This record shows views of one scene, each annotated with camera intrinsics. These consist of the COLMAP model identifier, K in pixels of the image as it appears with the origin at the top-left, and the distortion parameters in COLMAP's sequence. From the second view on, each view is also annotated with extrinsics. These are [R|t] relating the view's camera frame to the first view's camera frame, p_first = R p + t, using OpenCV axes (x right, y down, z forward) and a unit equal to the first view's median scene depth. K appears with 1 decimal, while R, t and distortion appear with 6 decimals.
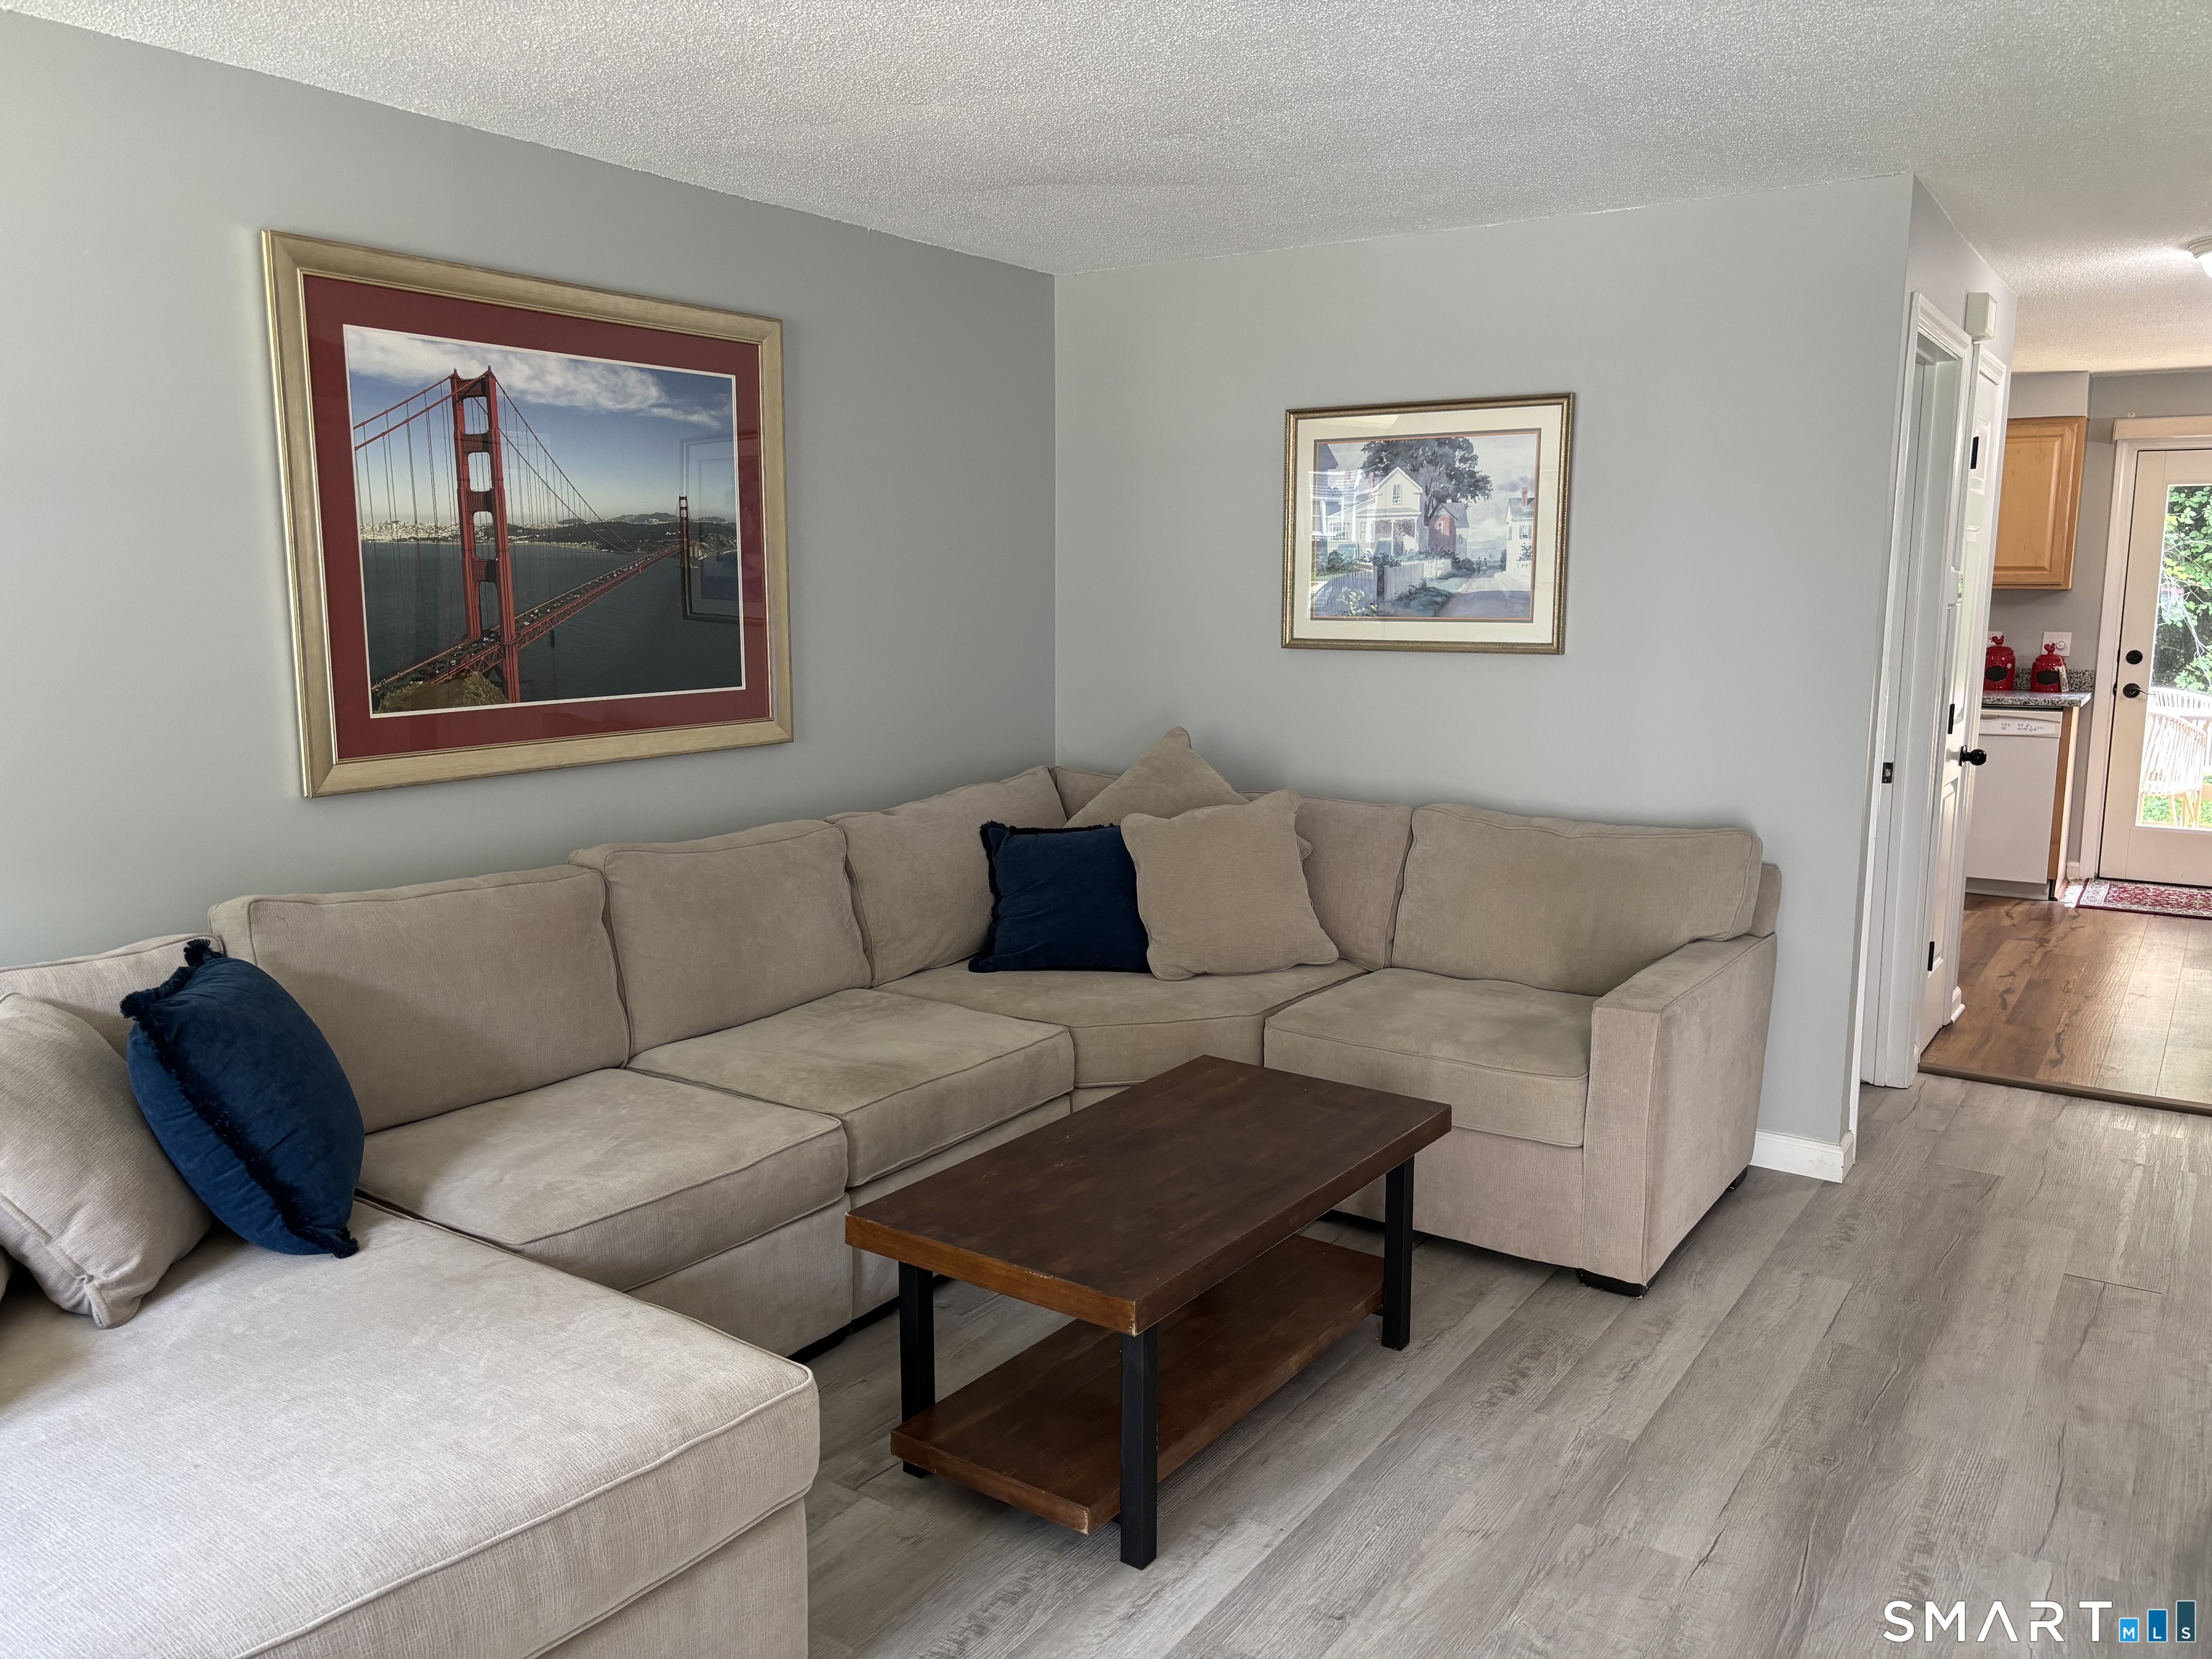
lens RADIAL K [[1666.9, 0, 1102.7], [0, 1666.9, 834.8], [0, 0, 1]] dist [0.054105, -0.064799]
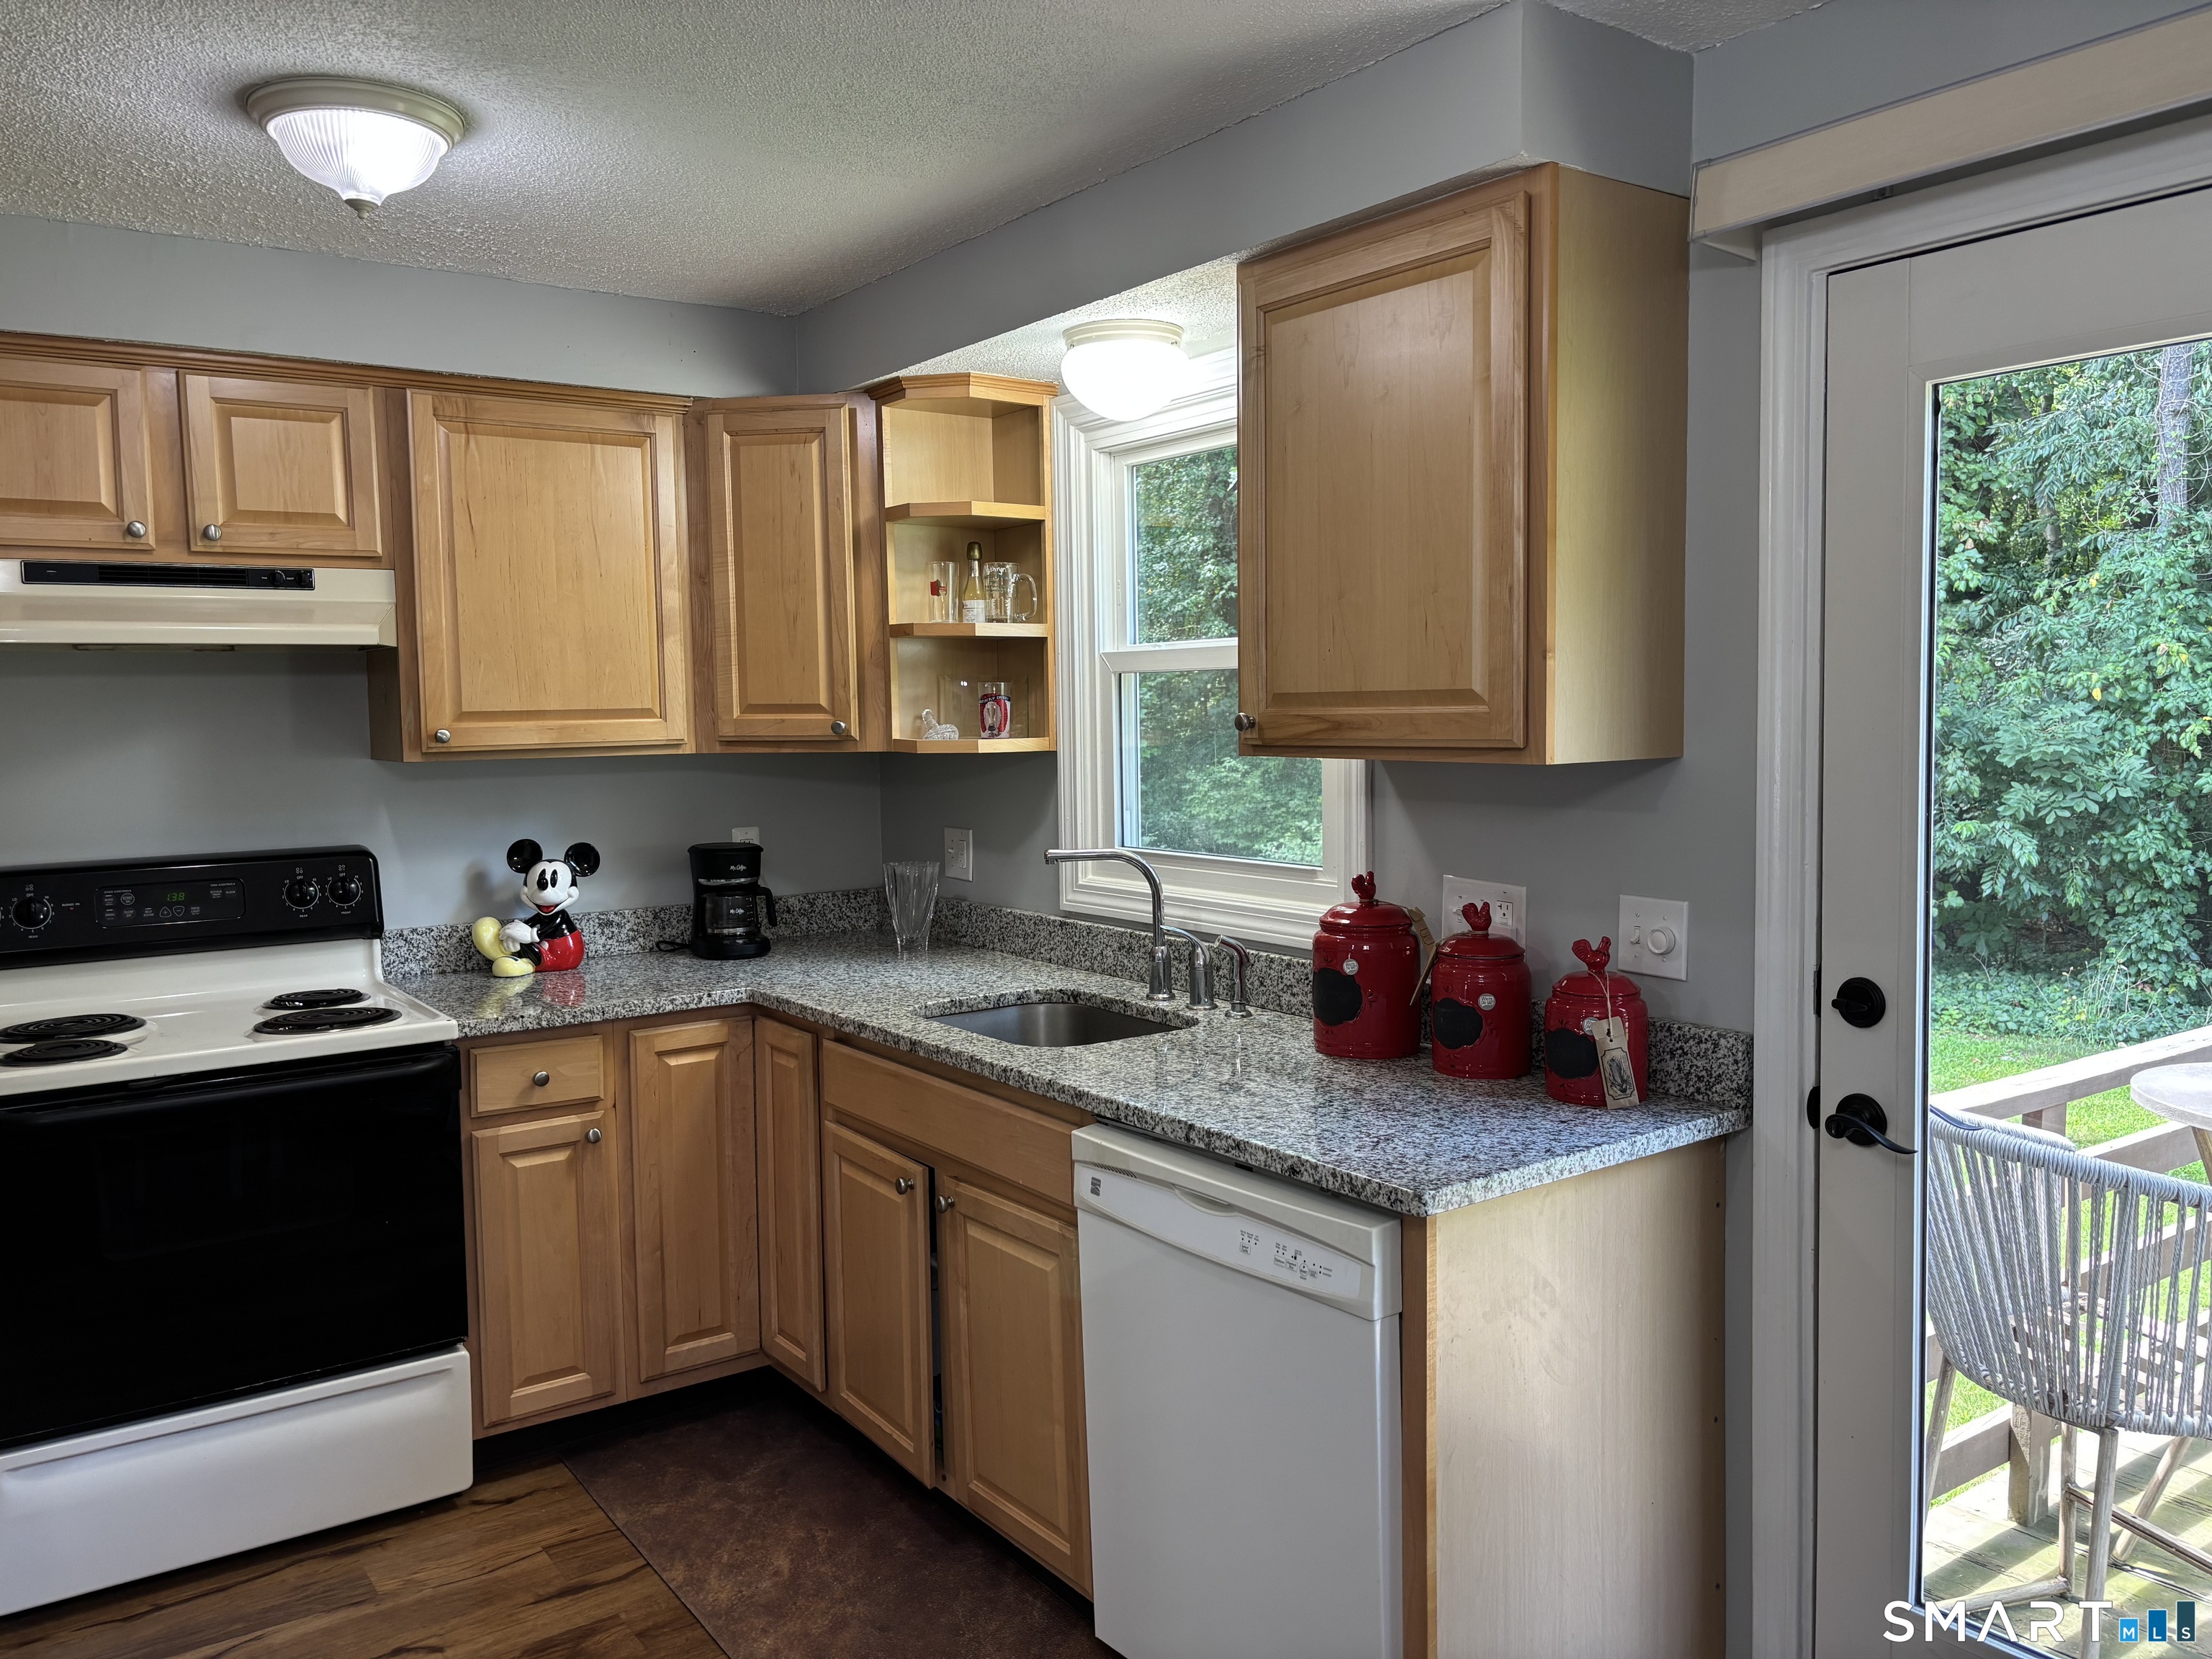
lens RADIAL K [[1666.9, 0, 1104.7], [0, 1666.9, 820.2], [0, 0, 1]] dist [0.054105, -0.064799]
pose [[0.937468, 0.005500, -0.348029, 0.596030], [-0.034319, 0.996464, -0.076697, -0.110684], [0.346376, 0.083845, 0.934341, 0.699490]]
